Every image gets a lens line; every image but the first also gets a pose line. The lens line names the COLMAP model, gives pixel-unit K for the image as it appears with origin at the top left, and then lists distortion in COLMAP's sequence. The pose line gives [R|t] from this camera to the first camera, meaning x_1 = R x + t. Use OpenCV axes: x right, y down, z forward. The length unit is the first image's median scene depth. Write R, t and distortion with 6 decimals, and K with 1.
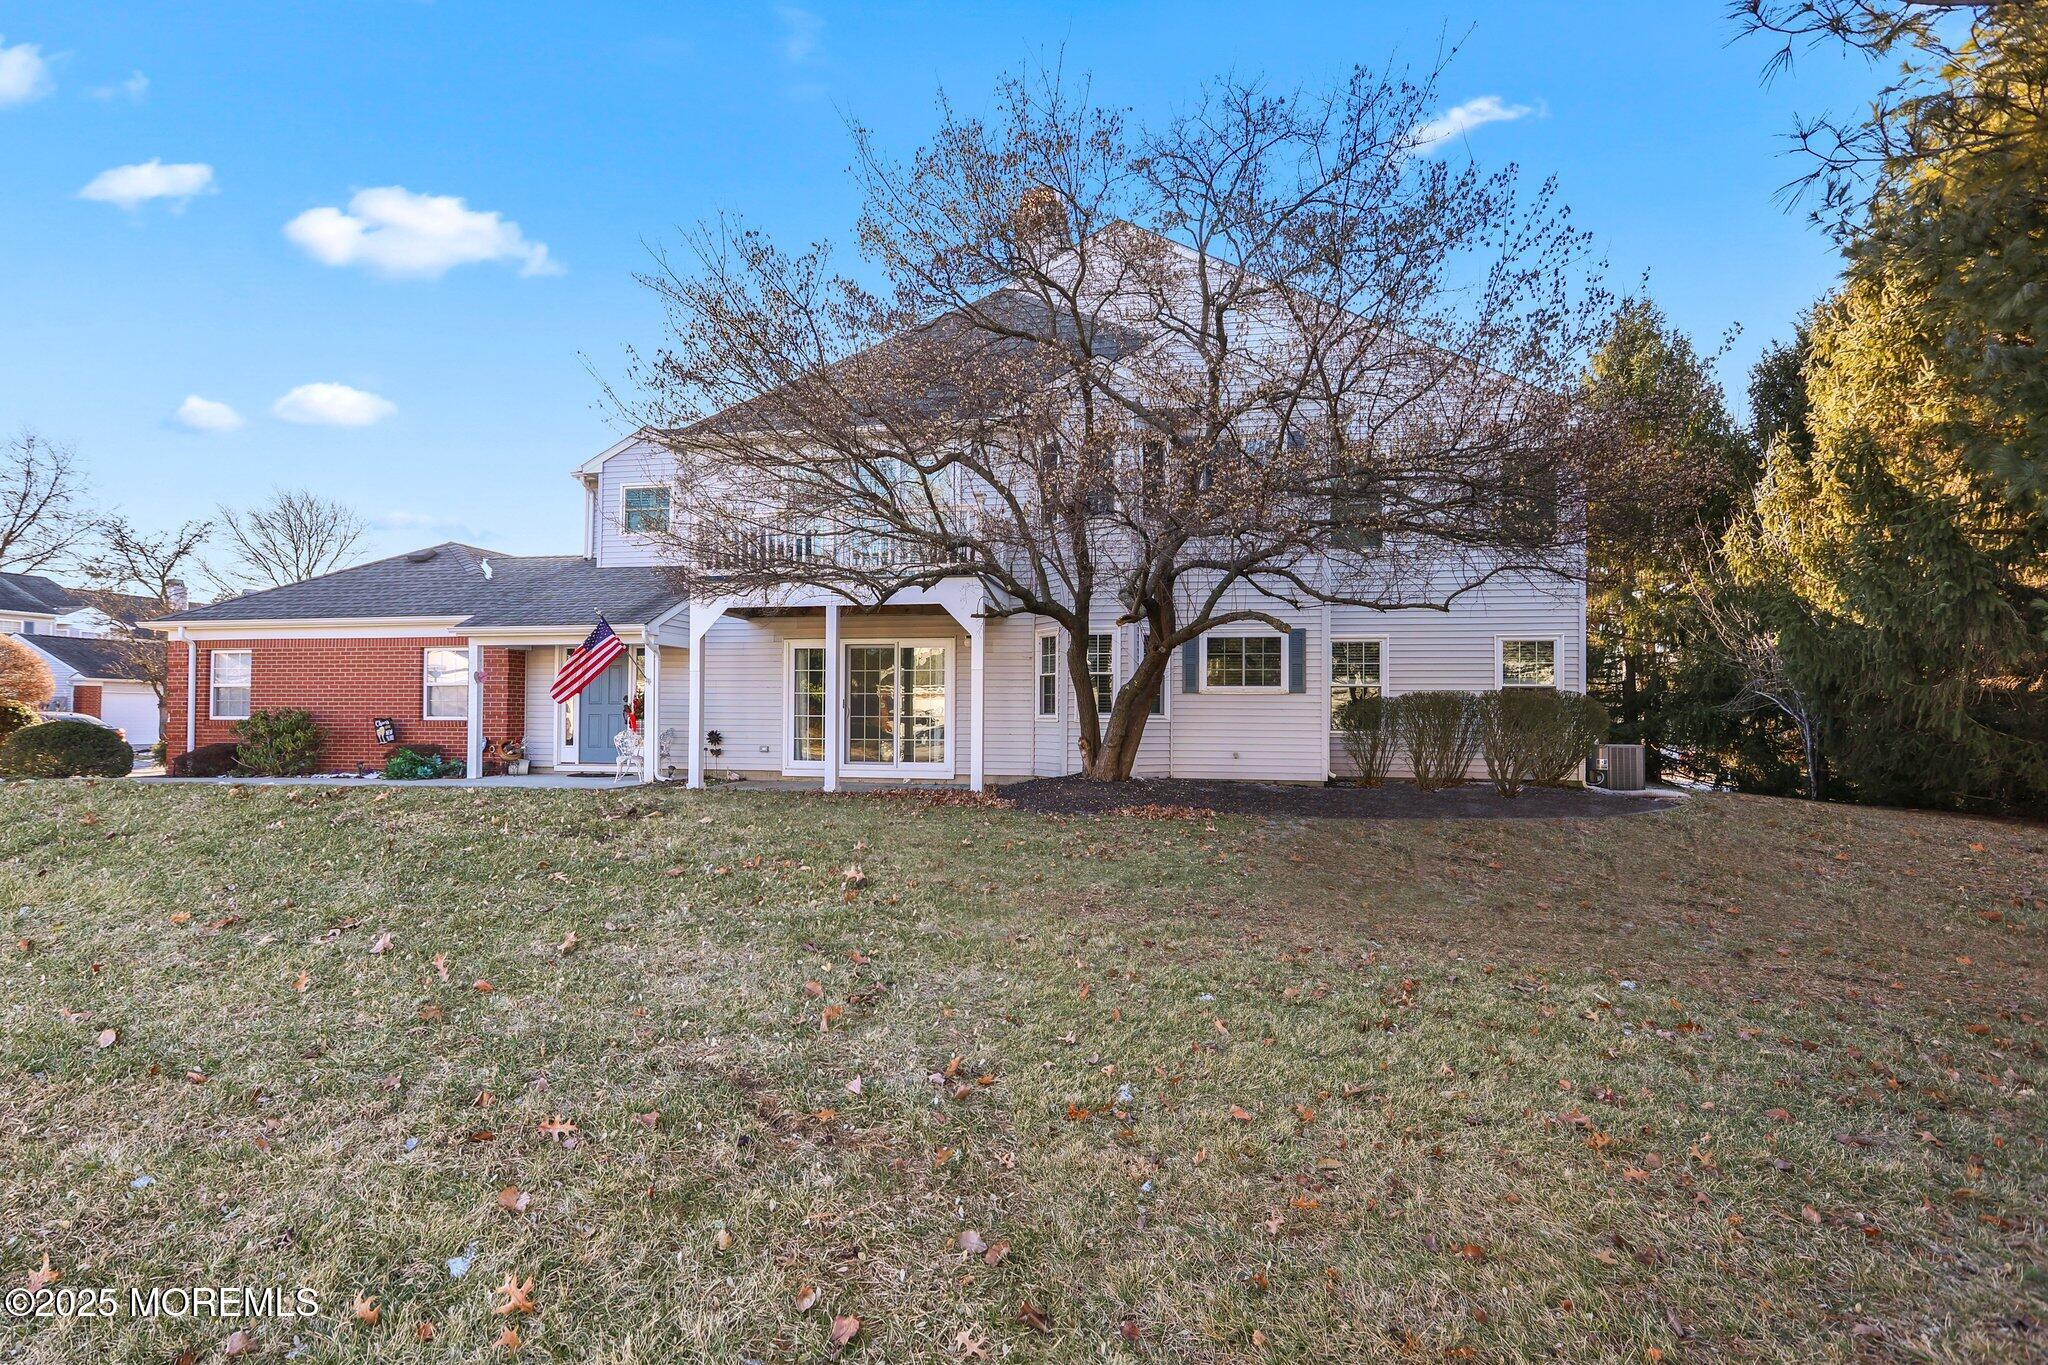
lens RADIAL K [[948.6, 0, 1022.4], [0, 948.6, 686.0], [0, 0, 1]] dist [-0.009869, 0.000936]
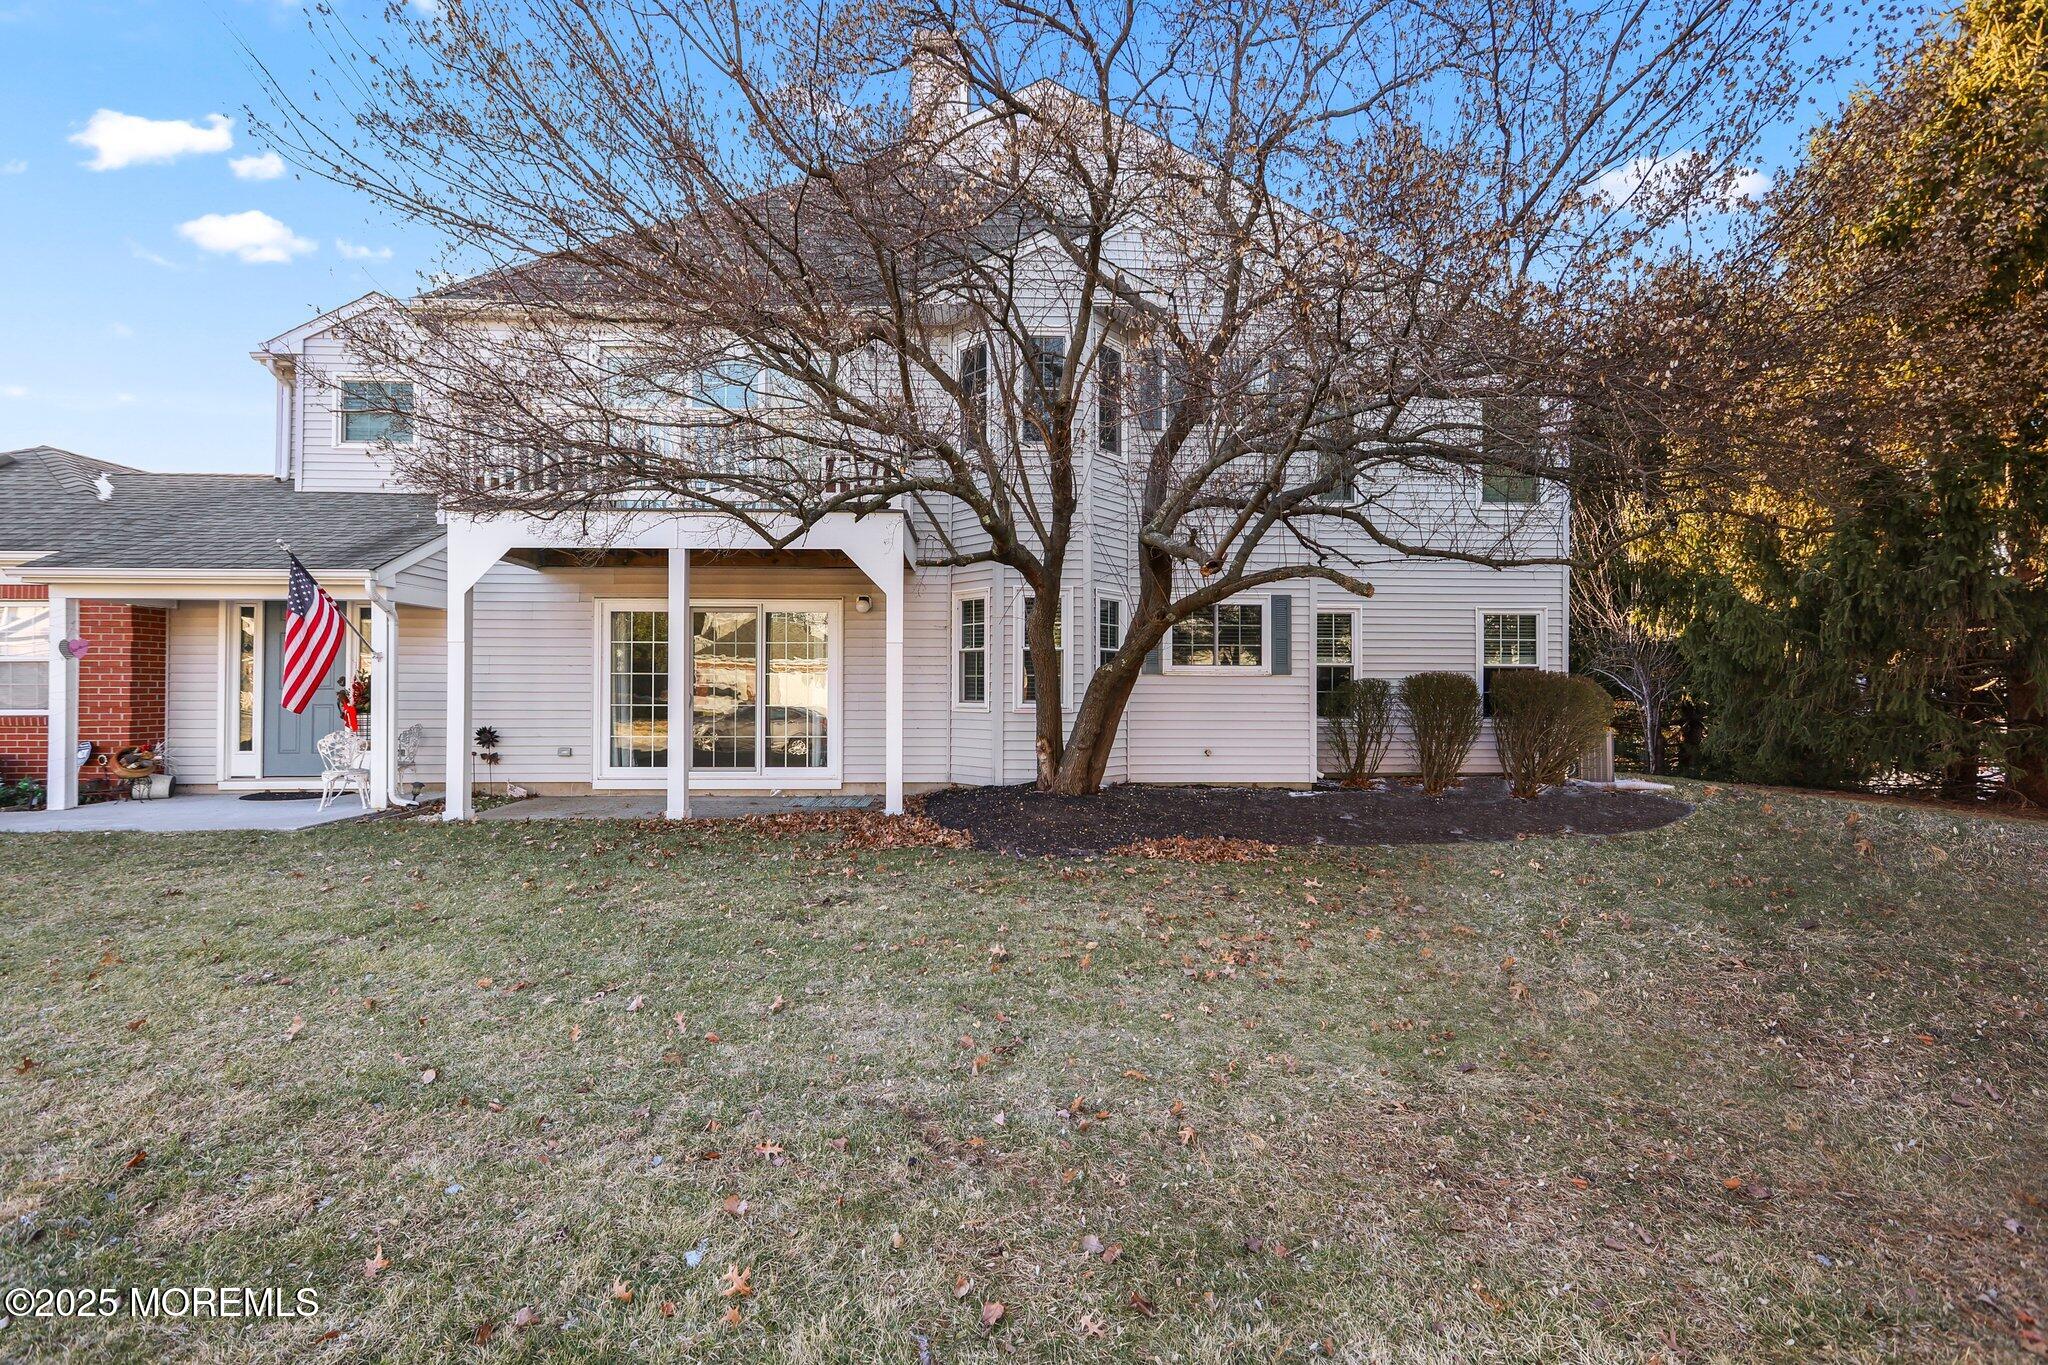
lens RADIAL K [[929.0, 0, 1032.9], [0, 929.0, 669.1], [0, 0, 1]] dist [0.000310, 0.004842]
pose [[0.974175, 0.000653, 0.225795, -0.093140], [-0.003313, 0.999930, 0.011401, -0.005276], [-0.225771, -0.011855, 0.974108, 0.257224]]
